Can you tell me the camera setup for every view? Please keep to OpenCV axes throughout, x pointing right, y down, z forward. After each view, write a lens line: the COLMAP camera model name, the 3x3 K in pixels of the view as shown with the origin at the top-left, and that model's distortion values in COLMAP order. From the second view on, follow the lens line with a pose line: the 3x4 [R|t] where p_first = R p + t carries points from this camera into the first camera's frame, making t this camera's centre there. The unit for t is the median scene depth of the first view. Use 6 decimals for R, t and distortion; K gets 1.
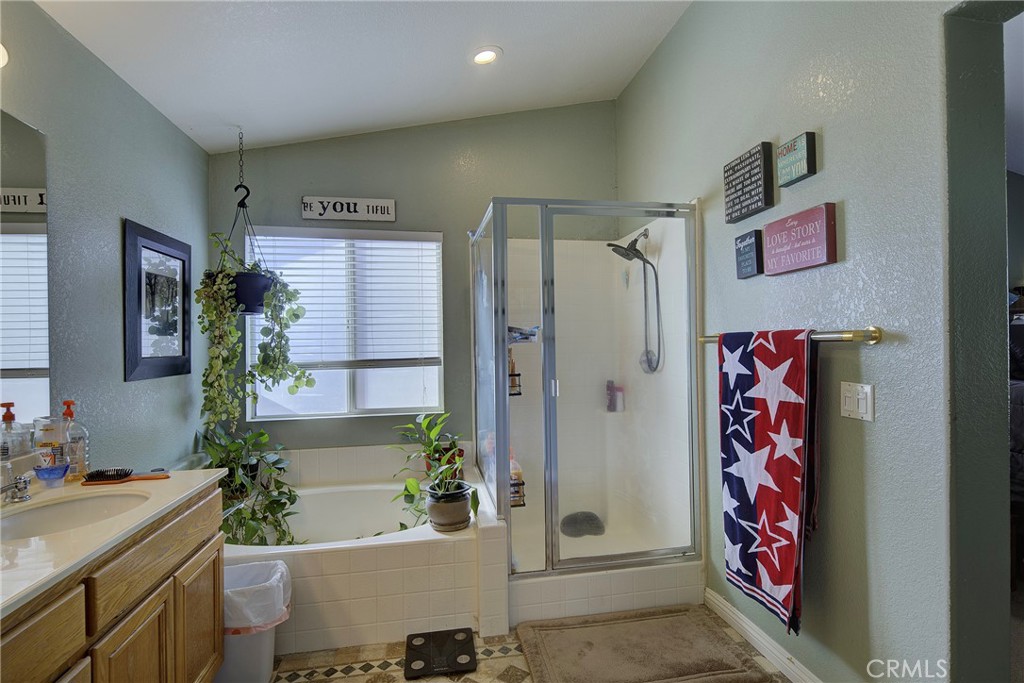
lens RADIAL K [[493.8, 0, 516.7], [0, 493.8, 340.4], [0, 0, 1]] dist [0.010682, -0.000829]
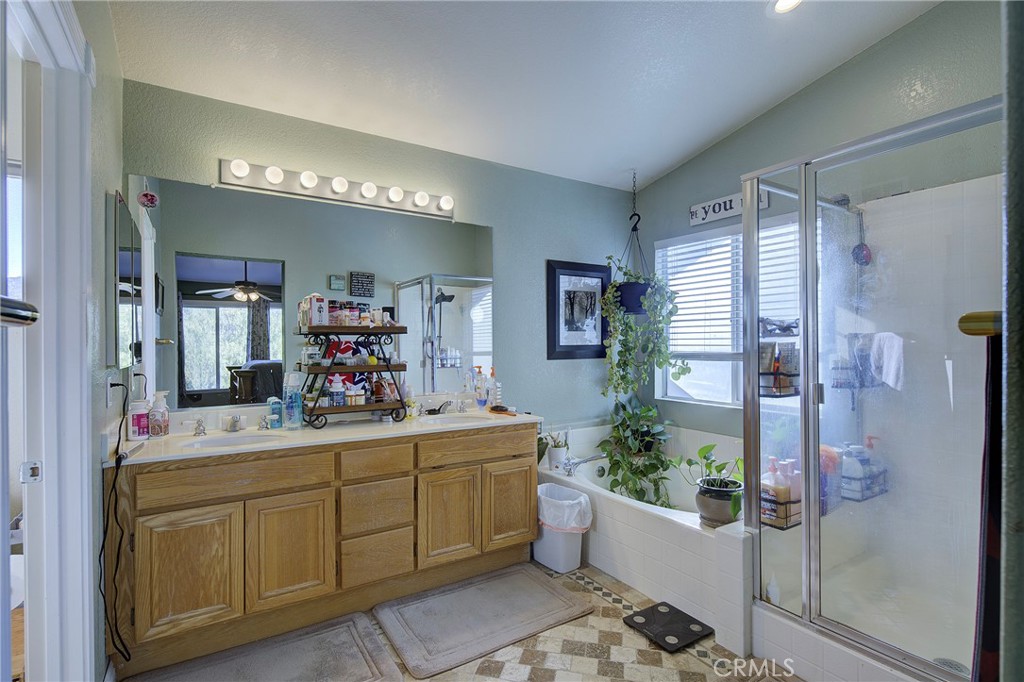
lens RADIAL K [[493.8, 0, 516.7], [0, 493.8, 339.9], [0, 0, 1]] dist [0.010682, -0.000829]
pose [[0.386545, 0.008798, -0.922228, 0.562621], [0.006166, 0.999908, 0.012123, -0.002538], [0.922250, -0.010372, 0.386455, 0.234823]]
